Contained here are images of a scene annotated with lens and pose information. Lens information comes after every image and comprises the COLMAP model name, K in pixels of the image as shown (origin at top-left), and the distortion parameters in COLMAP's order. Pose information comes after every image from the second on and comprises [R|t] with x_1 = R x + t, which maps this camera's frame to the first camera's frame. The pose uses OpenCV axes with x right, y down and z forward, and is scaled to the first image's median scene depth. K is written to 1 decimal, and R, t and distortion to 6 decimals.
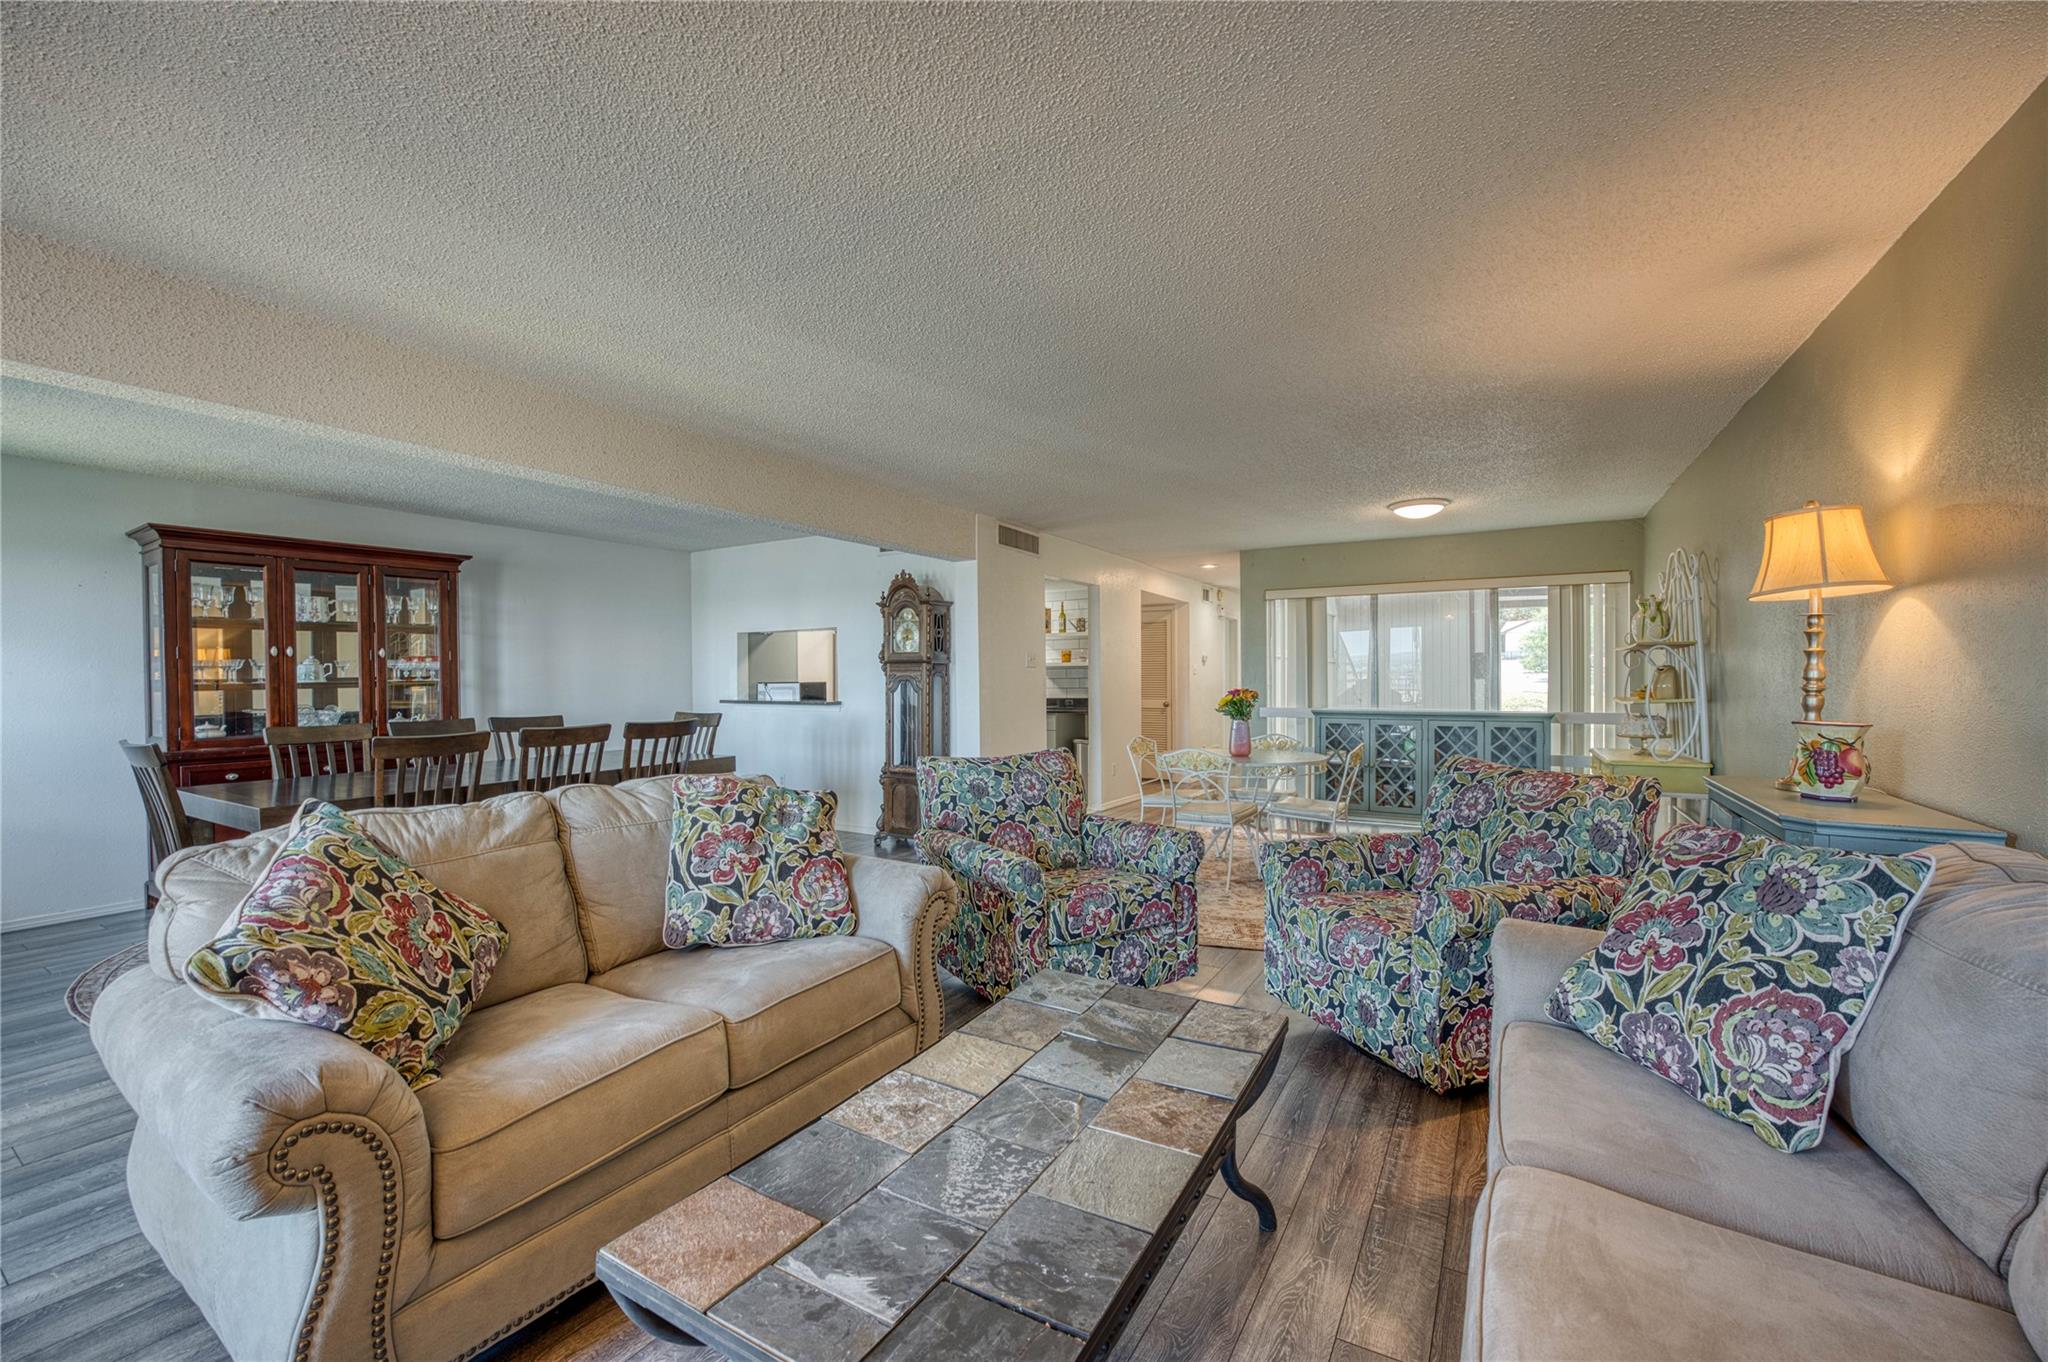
lens RADIAL K [[818.1, 0, 1019.6], [0, 818.1, 682.4], [0, 0, 1]] dist [-0.027442, 0.002363]
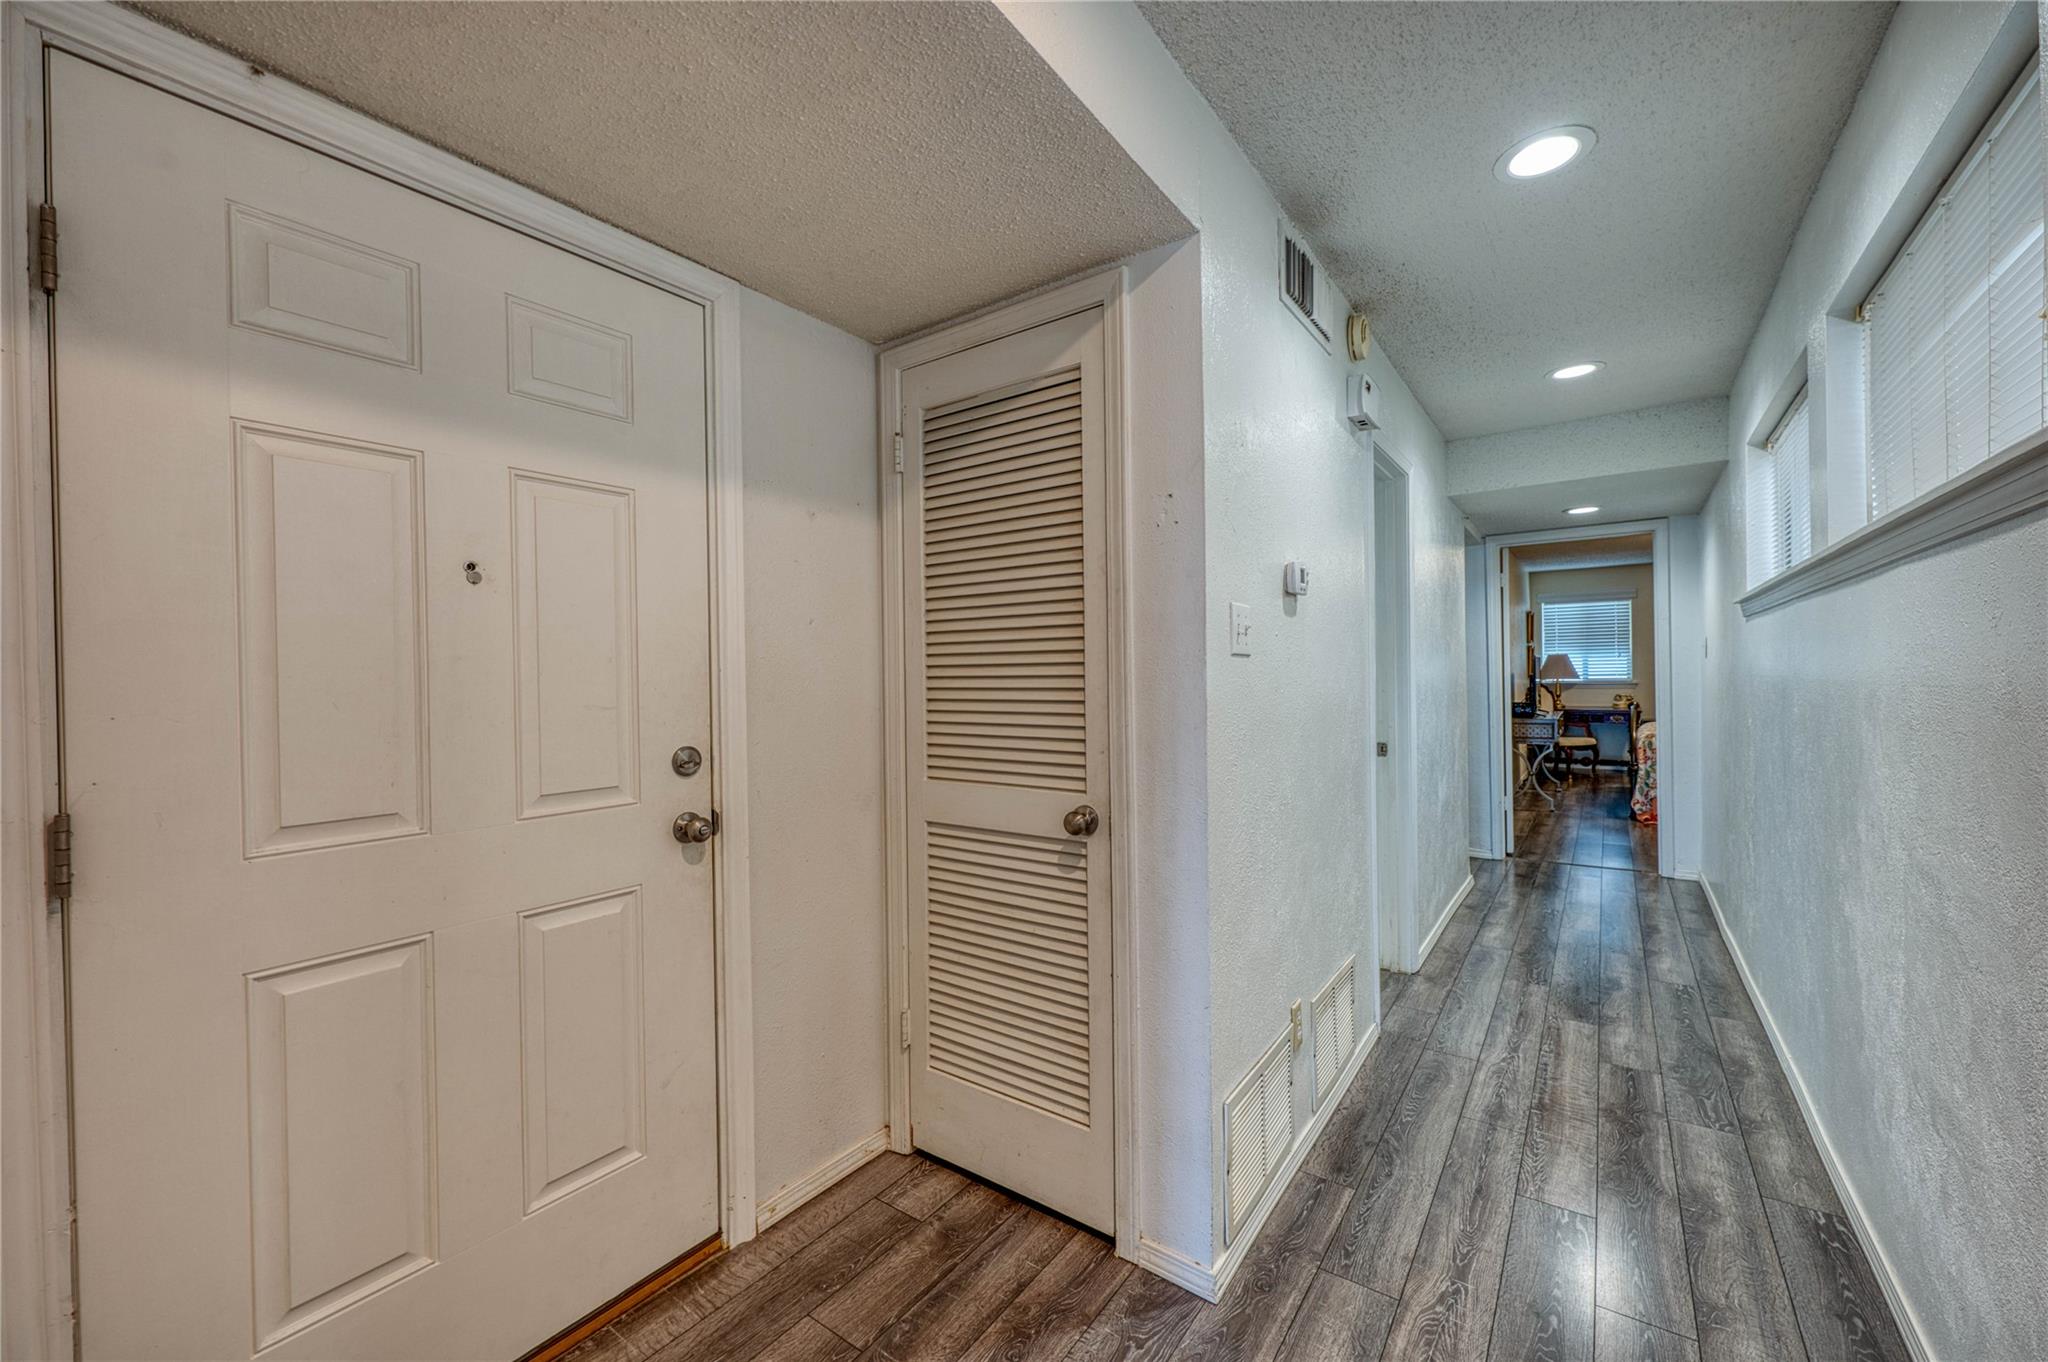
lens RADIAL K [[807.7, 0, 1020.1], [0, 807.7, 681.3], [0, 0, 1]] dist [-0.003628, 0.000389]
pose [[0.995268, -0.008010, -0.096833, 0.292352], [0.008128, 0.999967, 0.000821, -0.008328], [0.096824, -0.001604, 0.995300, 1.296734]]
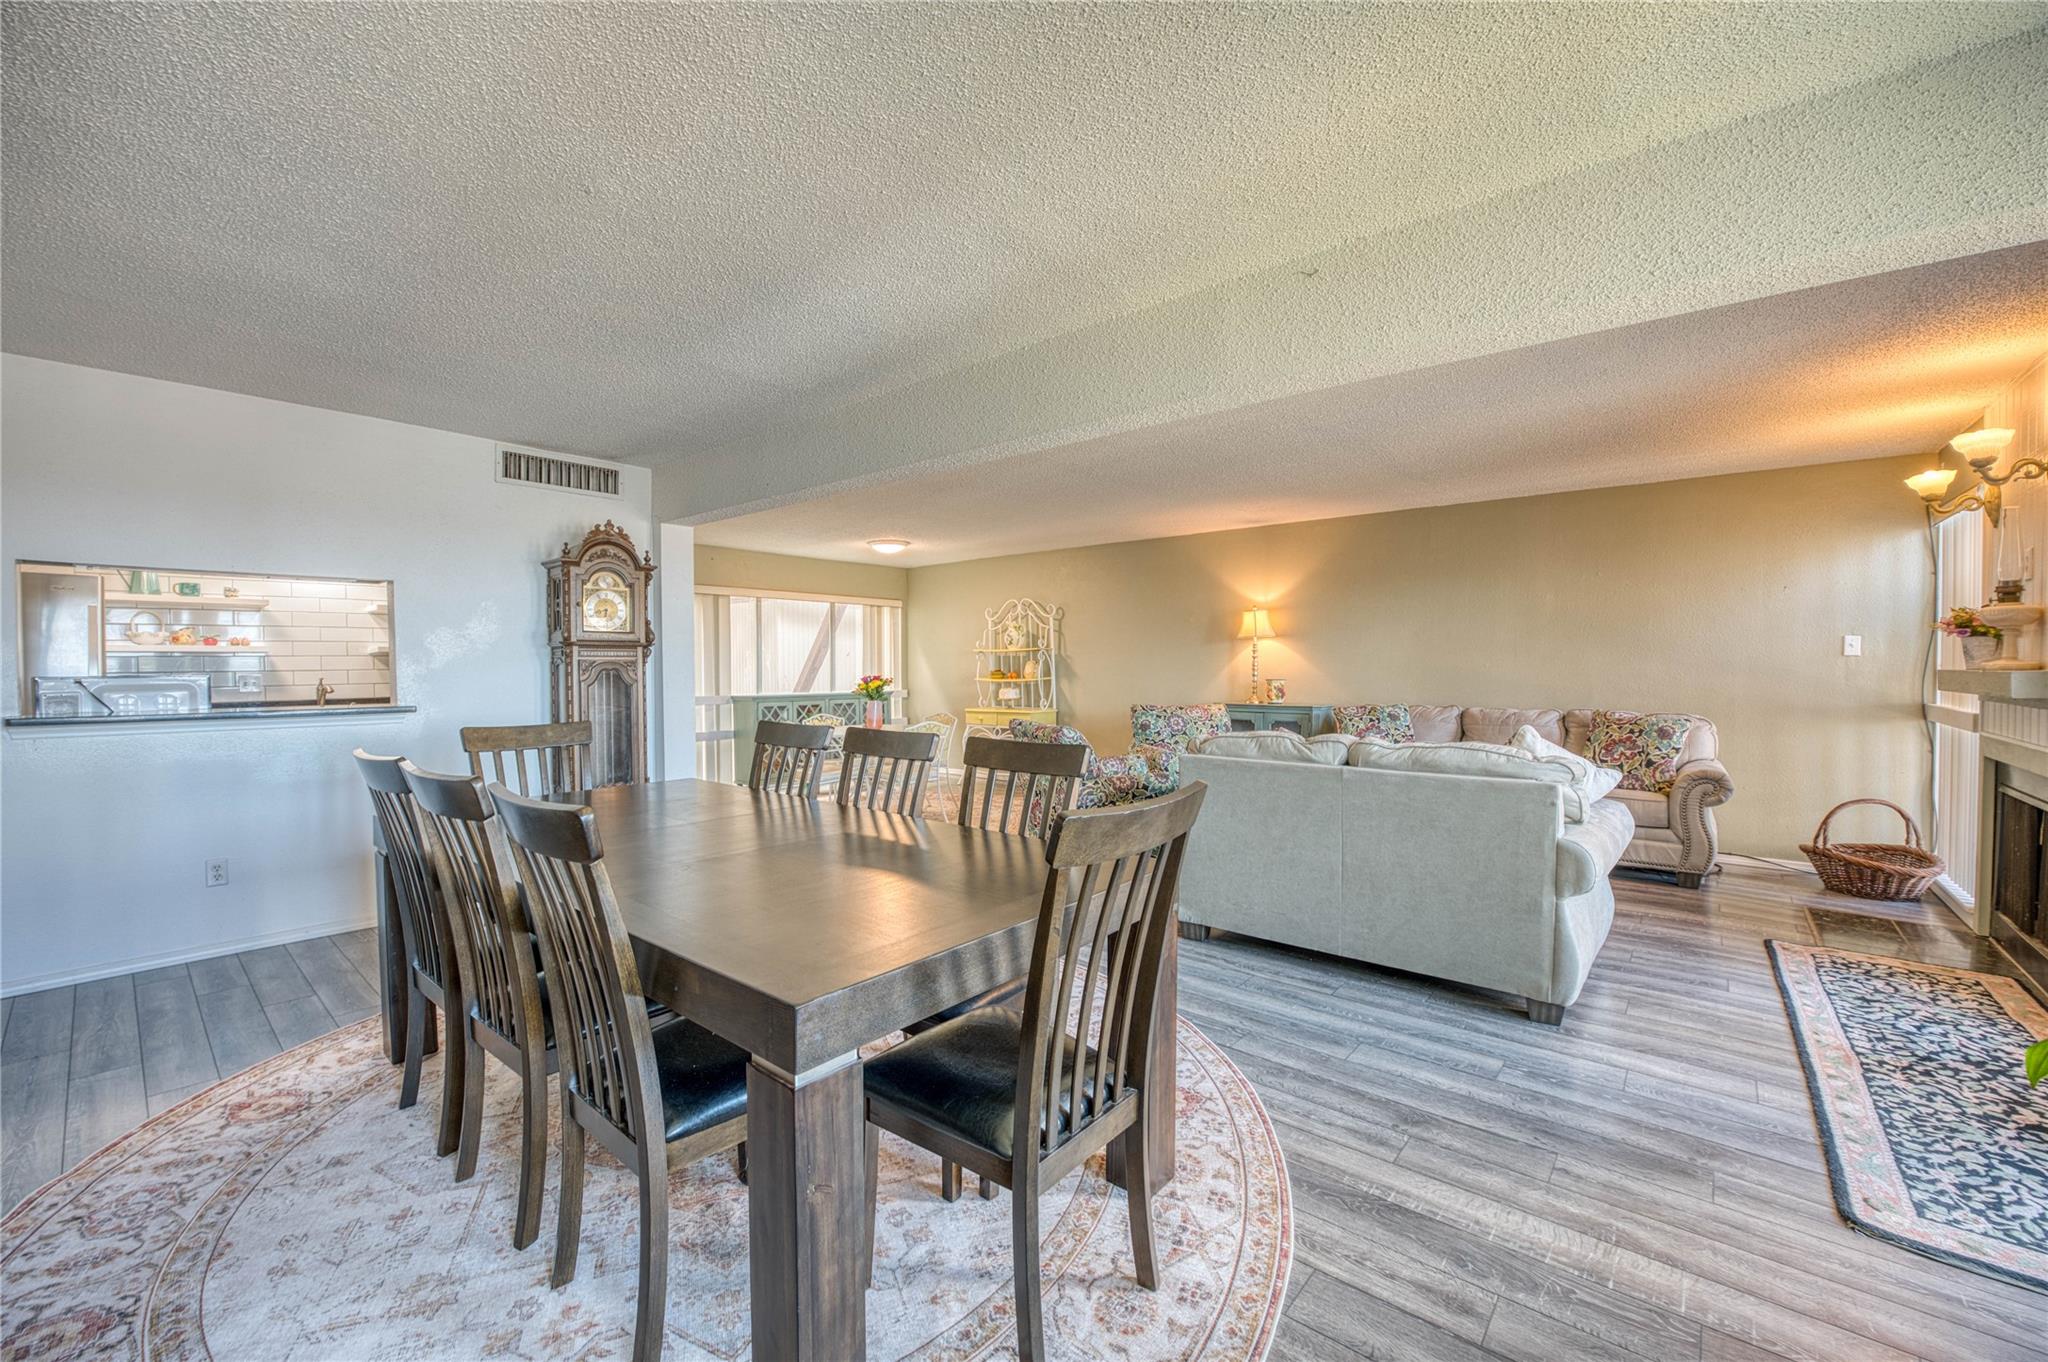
lens RADIAL K [[822.3, 0, 1024.0], [0, 822.3, 681.0], [0, 0, 1]] dist [-0.024540, 0.000815]
pose [[0.162385, -0.014417, 0.986622, -0.781616], [0.009879, 0.999867, 0.012985, 0.001870], [-0.986678, 0.007638, 0.162506, 0.489536]]
